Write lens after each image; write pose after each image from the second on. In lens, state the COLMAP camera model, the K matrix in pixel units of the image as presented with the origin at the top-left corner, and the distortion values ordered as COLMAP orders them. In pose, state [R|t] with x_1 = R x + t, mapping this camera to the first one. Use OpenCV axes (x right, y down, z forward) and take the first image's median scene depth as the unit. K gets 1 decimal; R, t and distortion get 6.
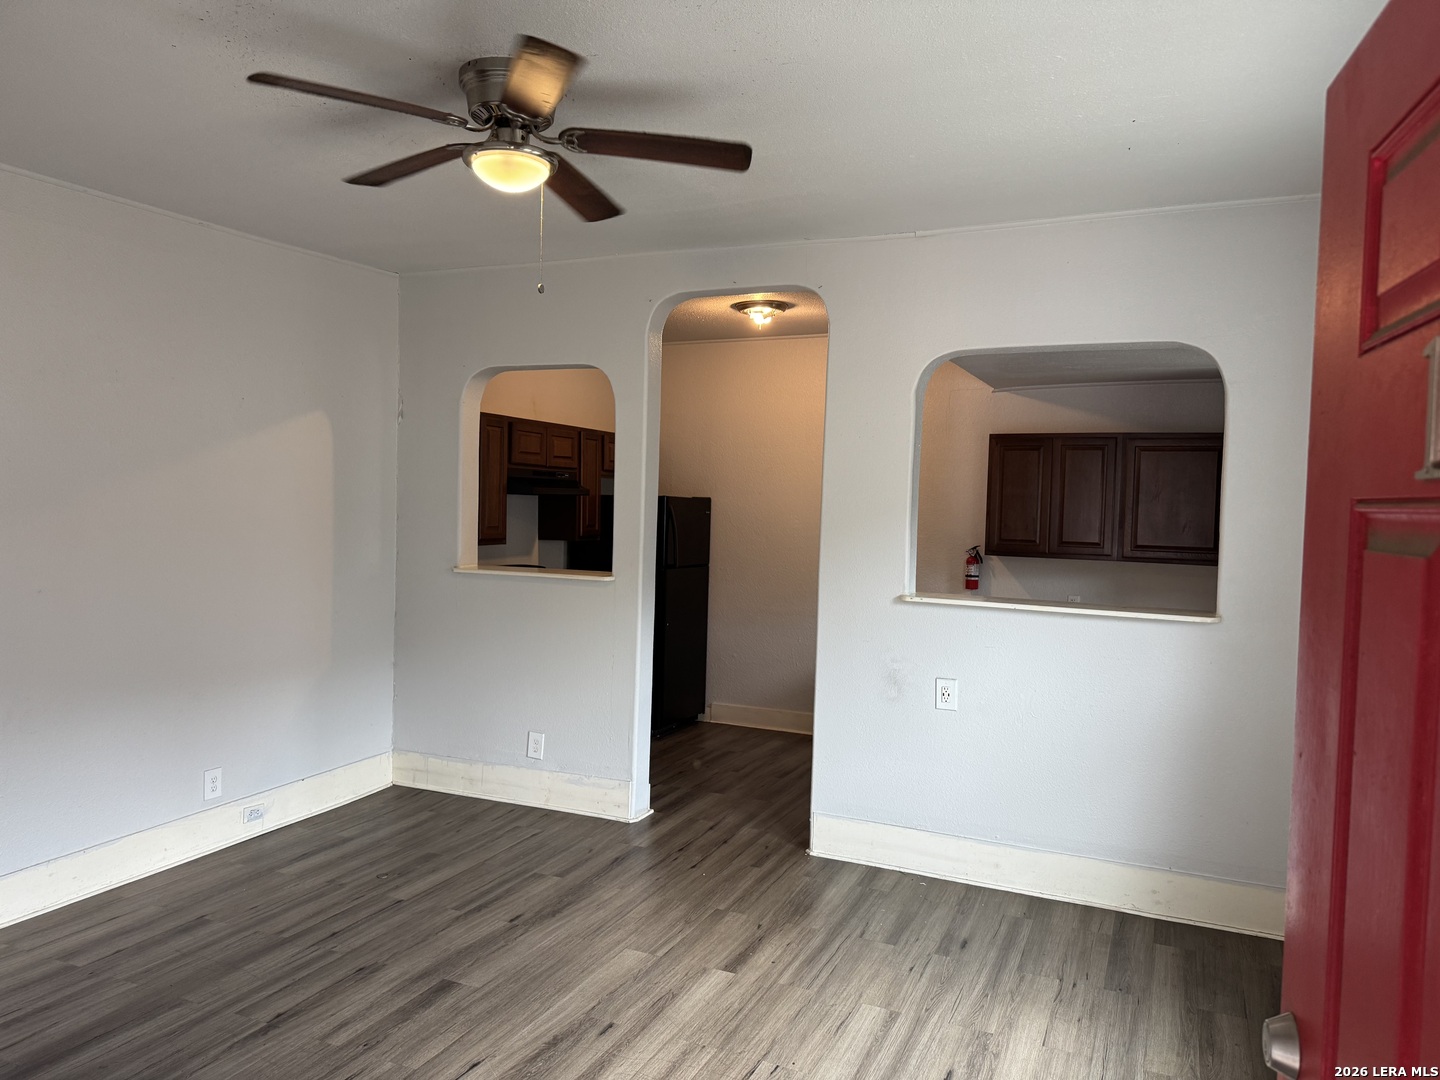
lens RADIAL K [[1001.2, 0, 727.0], [0, 1001.2, 538.1], [0, 0, 1]] dist [0.059792, -0.073093]
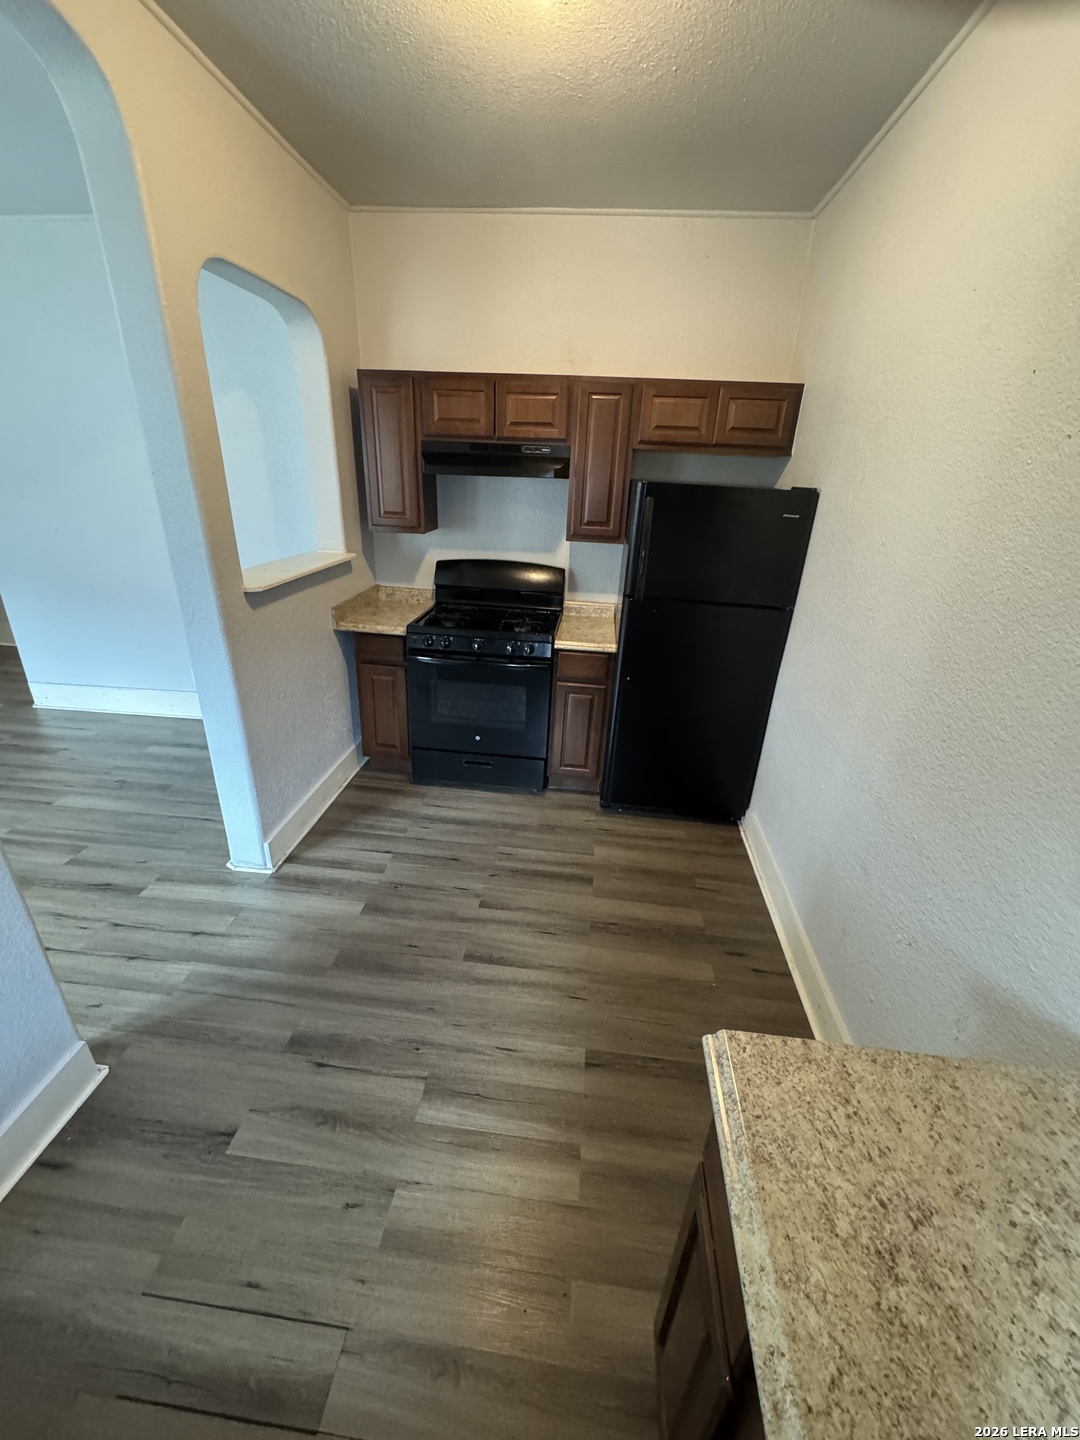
lens RADIAL K [[577.3, 0, 541.2], [0, 577.3, 715.6], [0, 0, 1]] dist [-0.007223, 0.001297]
pose [[0.316052, 0.368667, -0.874183, 0.409653], [-0.062759, 0.927519, 0.368470, -0.050056], [0.946664, -0.061593, 0.316281, 1.163776]]
